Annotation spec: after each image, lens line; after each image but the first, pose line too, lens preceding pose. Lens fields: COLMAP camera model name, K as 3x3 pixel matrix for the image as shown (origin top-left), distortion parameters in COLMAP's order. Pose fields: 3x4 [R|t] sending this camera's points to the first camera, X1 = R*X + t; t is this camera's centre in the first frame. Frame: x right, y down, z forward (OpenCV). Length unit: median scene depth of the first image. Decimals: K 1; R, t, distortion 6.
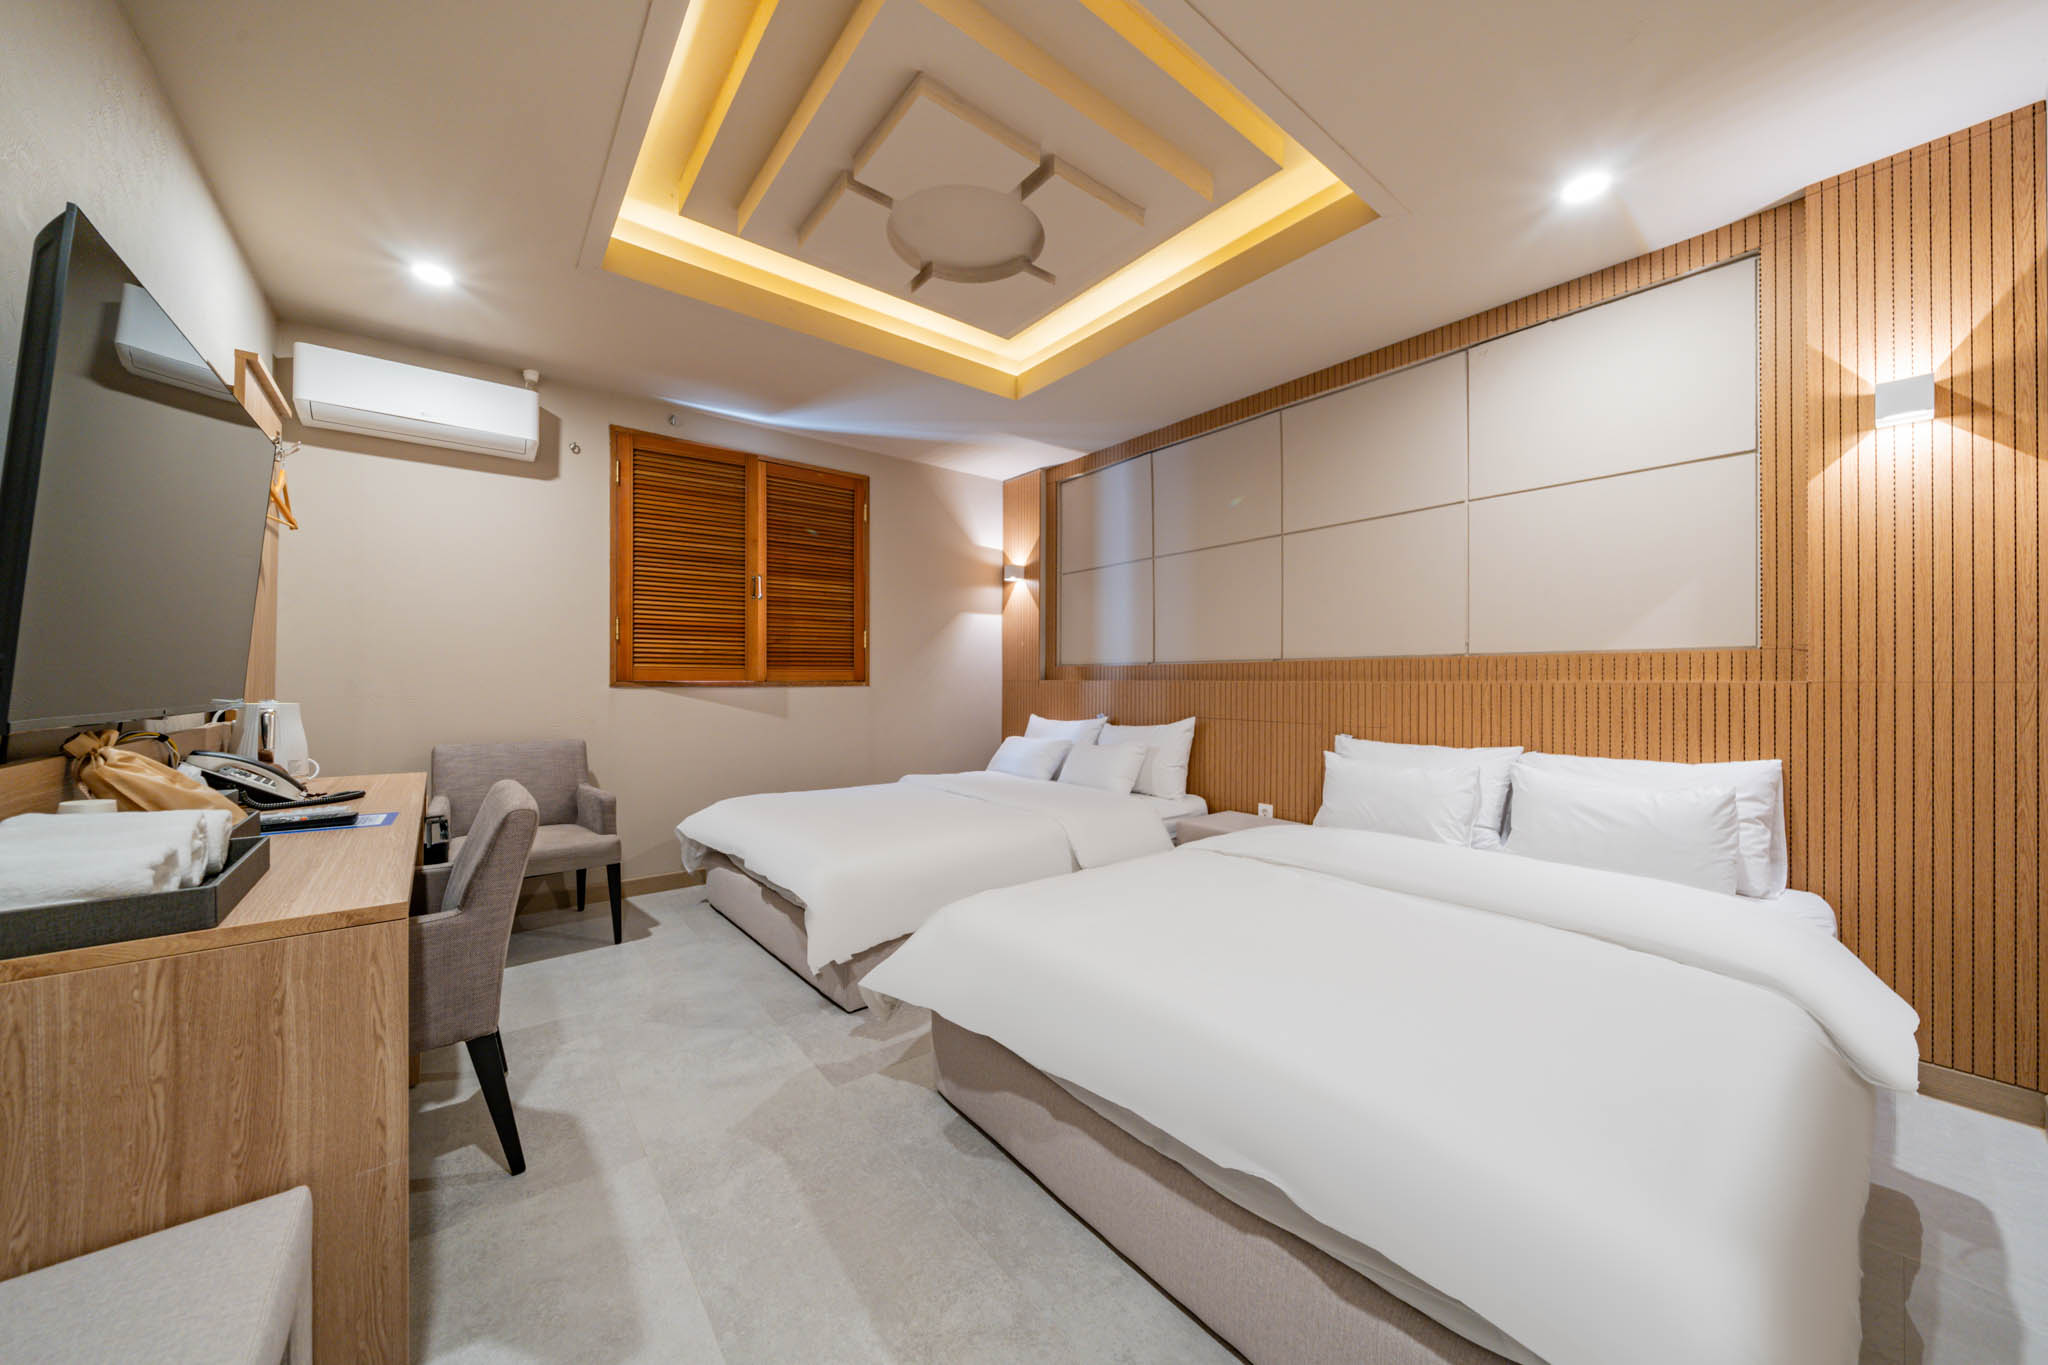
lens RADIAL K [[708.6, 0, 1028.9], [0, 708.6, 679.8], [0, 0, 1]] dist [-0.001617, -0.000239]
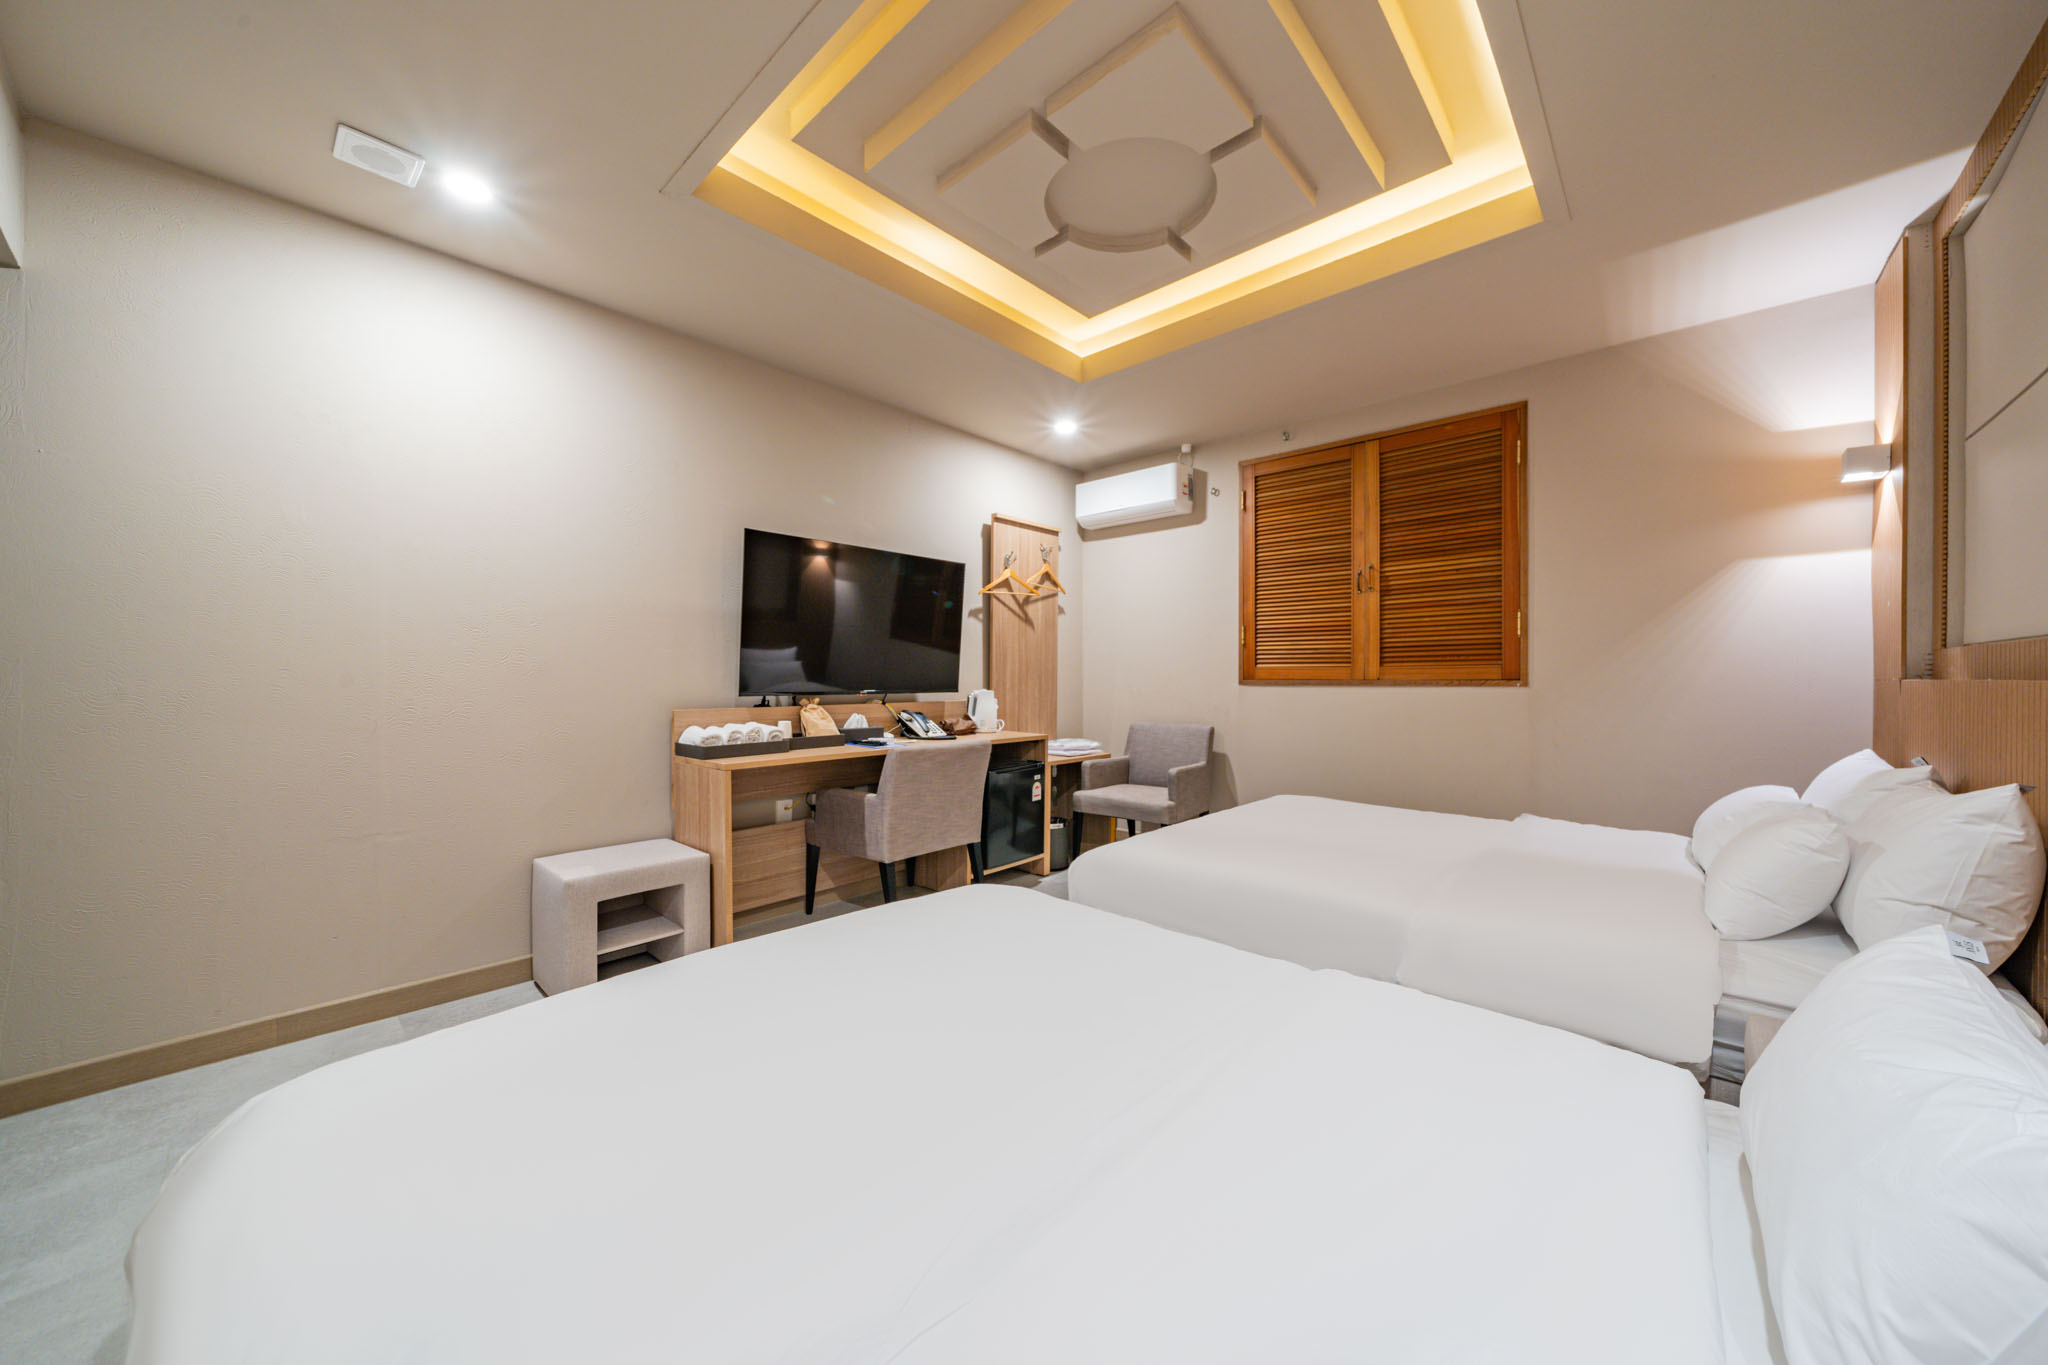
lens RADIAL K [[708.6, 0, 1028.9], [0, 708.6, 679.8], [0, 0, 1]] dist [-0.001617, -0.000239]
pose [[0.149477, 0.004710, -0.988754, 0.502255], [0.002143, 0.999985, 0.005087, -0.003748], [0.988763, -0.002879, 0.149465, 0.453184]]
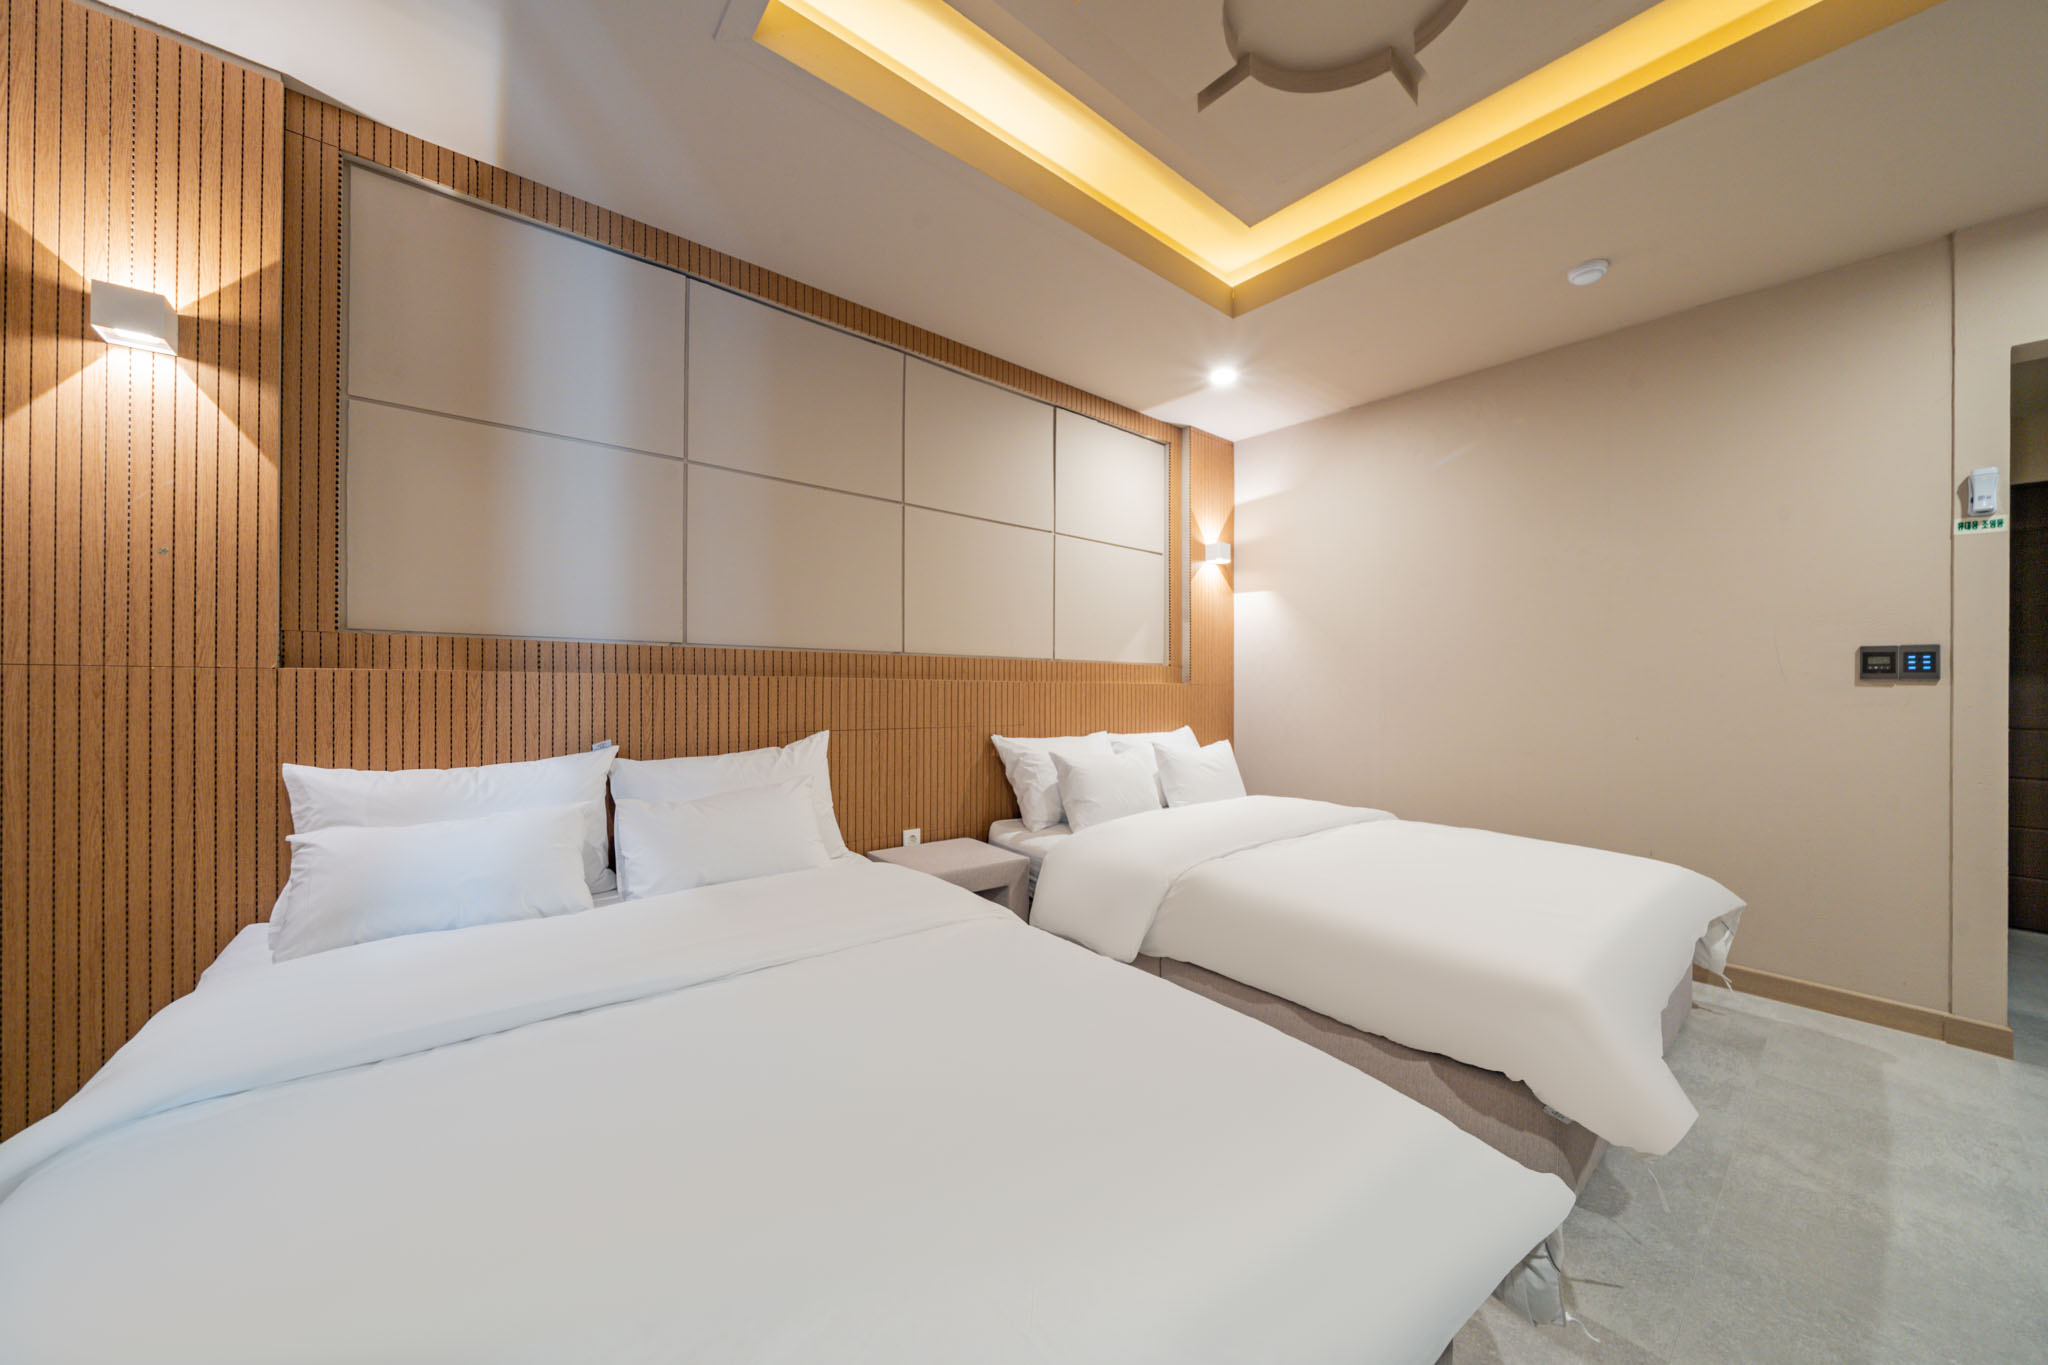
lens RADIAL K [[708.6, 0, 1028.9], [0, 708.6, 679.8], [0, 0, 1]] dist [-0.001617, -0.000239]
pose [[-0.023403, -0.000607, 0.999726, -0.478741], [-0.018339, 0.999832, 0.000177, -0.000217], [-0.999558, -0.018330, -0.023411, 0.867821]]
